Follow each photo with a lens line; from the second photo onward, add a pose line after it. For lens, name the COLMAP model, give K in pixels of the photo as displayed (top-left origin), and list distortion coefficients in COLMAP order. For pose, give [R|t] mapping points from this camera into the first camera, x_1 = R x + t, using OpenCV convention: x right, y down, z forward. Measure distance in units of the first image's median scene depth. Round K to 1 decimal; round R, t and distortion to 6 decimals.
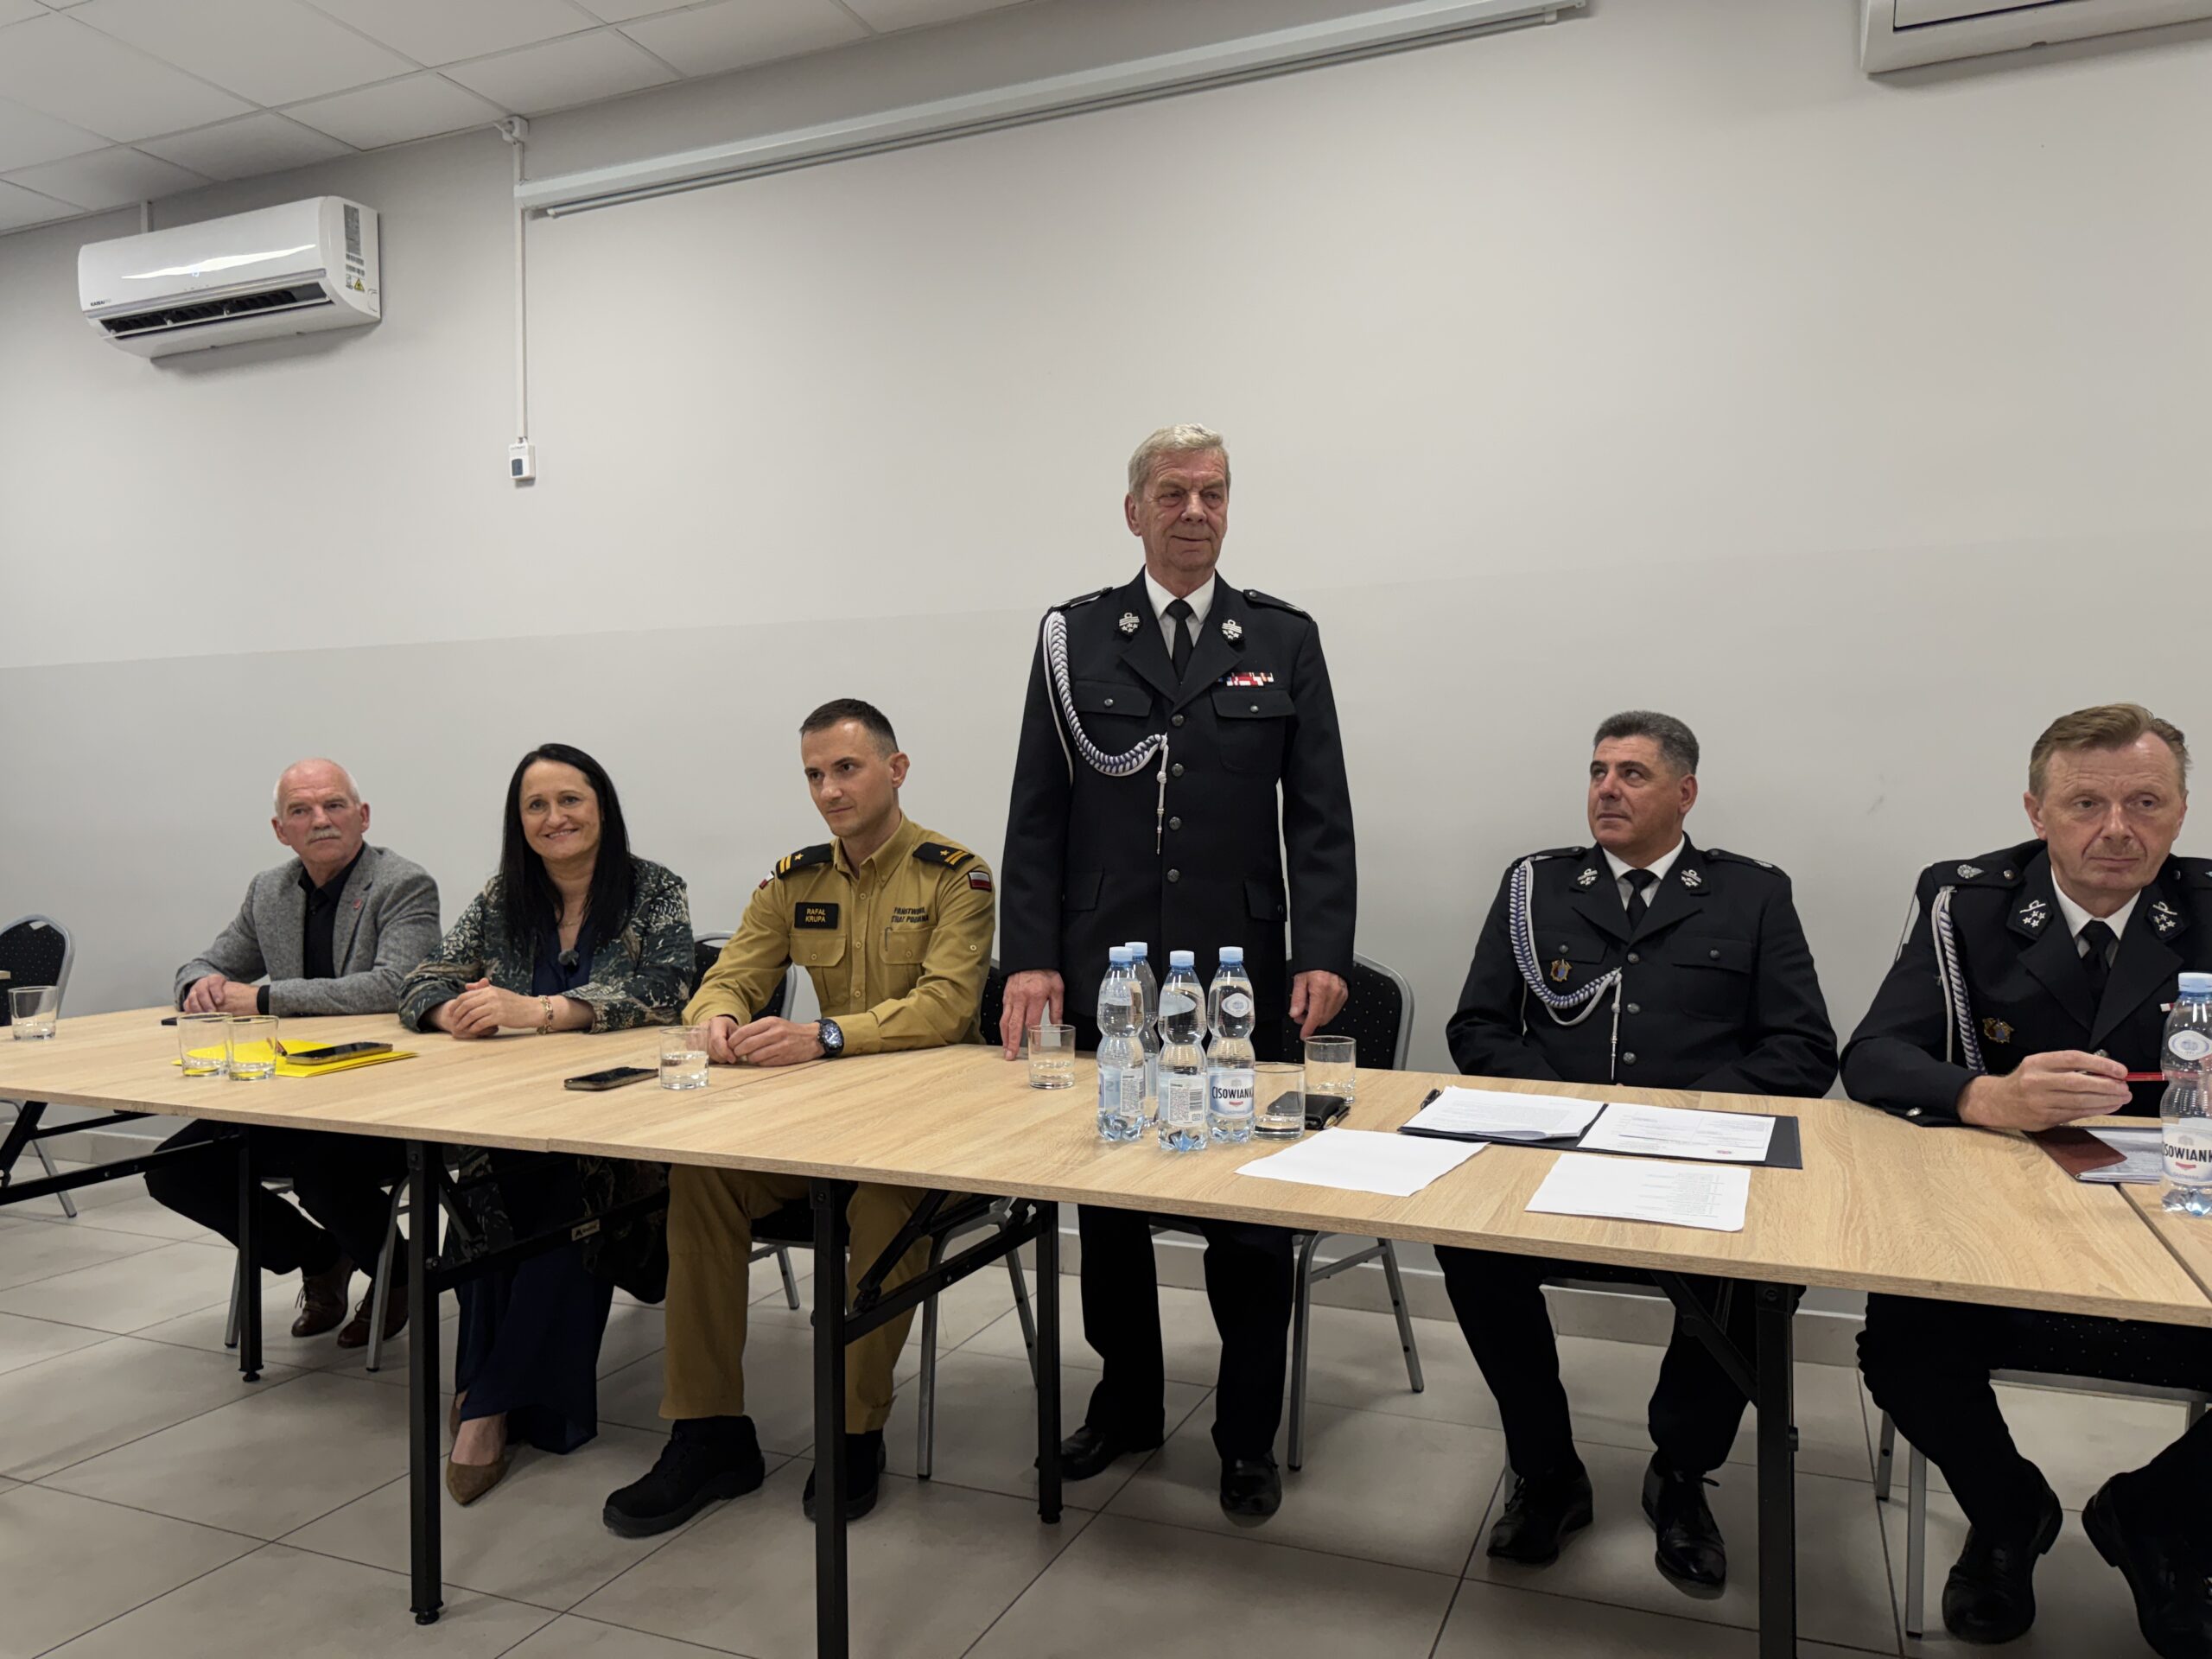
lens RADIAL K [[1553.8, 0, 1106.0], [0, 1553.8, 829.5], [0, 0, 1]] dist [0.043751, -0.006908]
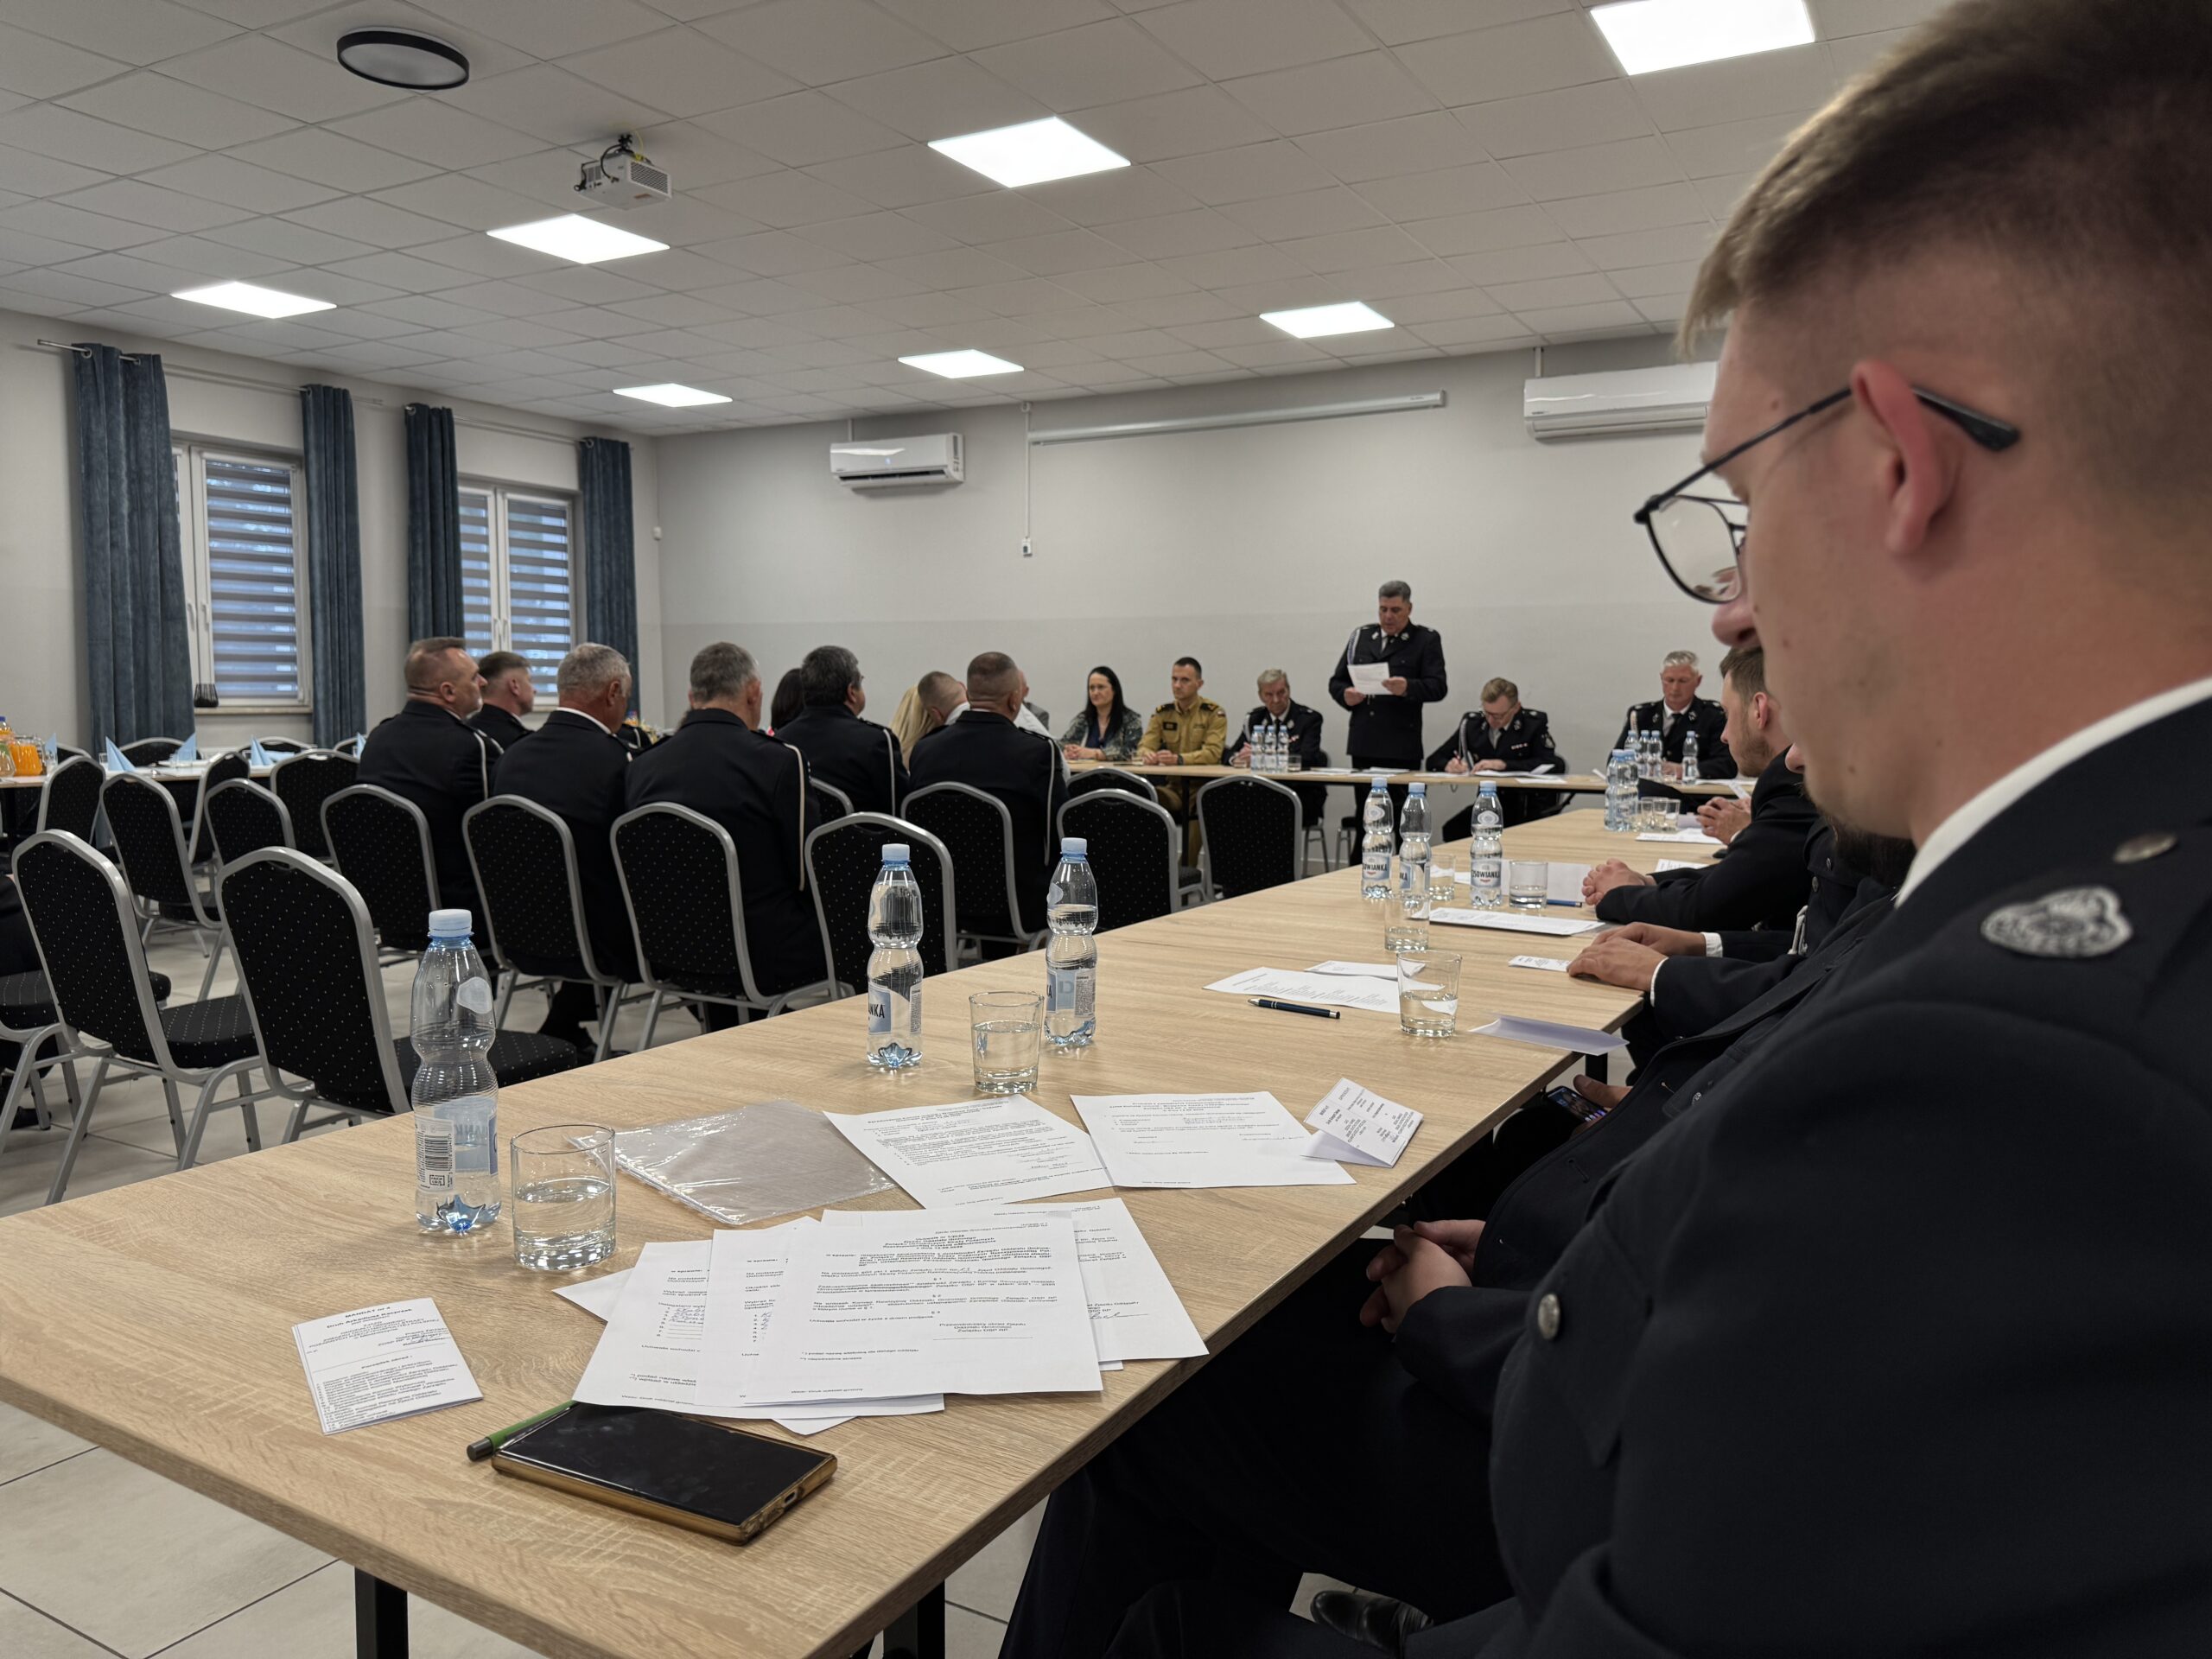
lens RADIAL K [[1553.8, 0, 1106.0], [0, 1553.8, 829.5], [0, 0, 1]] dist [0.043751, -0.006908]
pose [[0.992263, 0.026674, -0.121258, 0.084445], [-0.017648, 0.997034, 0.074905, 0.030495], [0.122897, -0.072186, 0.989791, -2.320126]]
